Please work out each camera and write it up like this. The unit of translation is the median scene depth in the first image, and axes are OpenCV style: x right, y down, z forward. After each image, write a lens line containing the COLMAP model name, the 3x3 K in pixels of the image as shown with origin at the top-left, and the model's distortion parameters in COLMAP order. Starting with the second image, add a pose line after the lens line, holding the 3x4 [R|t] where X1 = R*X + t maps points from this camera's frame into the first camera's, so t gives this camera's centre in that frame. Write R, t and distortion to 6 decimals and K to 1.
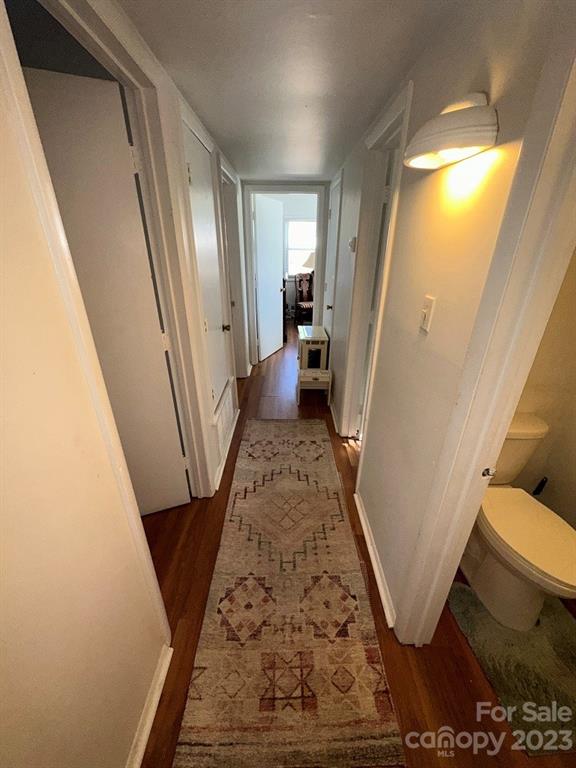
lens RADIAL K [[305.7, 0, 286.0], [0, 305.7, 385.0], [0, 0, 1]] dist [-0.000824, 0.001065]
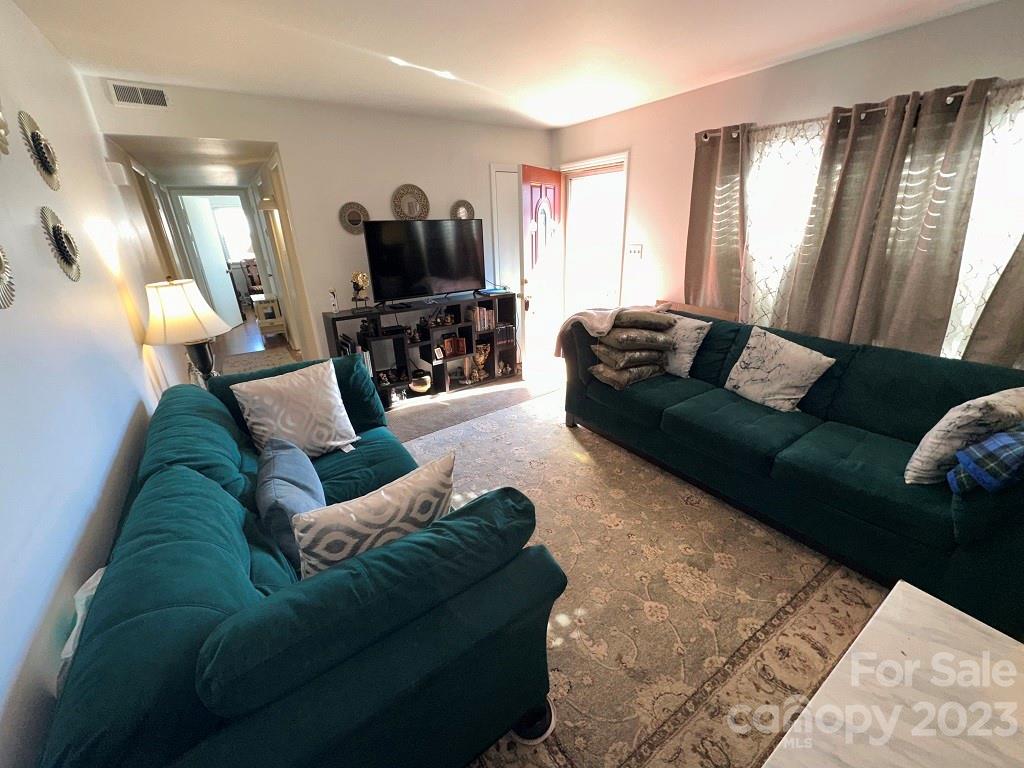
lens RADIAL K [[407.6, 0, 515.3], [0, 407.6, 382.7], [0, 0, 1]] dist [-0.000824, 0.001065]
pose [[0.825201, -0.224123, 0.518471, -0.011492], [0.256093, 0.966598, 0.010239, 0.364542], [-0.503448, 0.124327, 0.855034, -0.829993]]
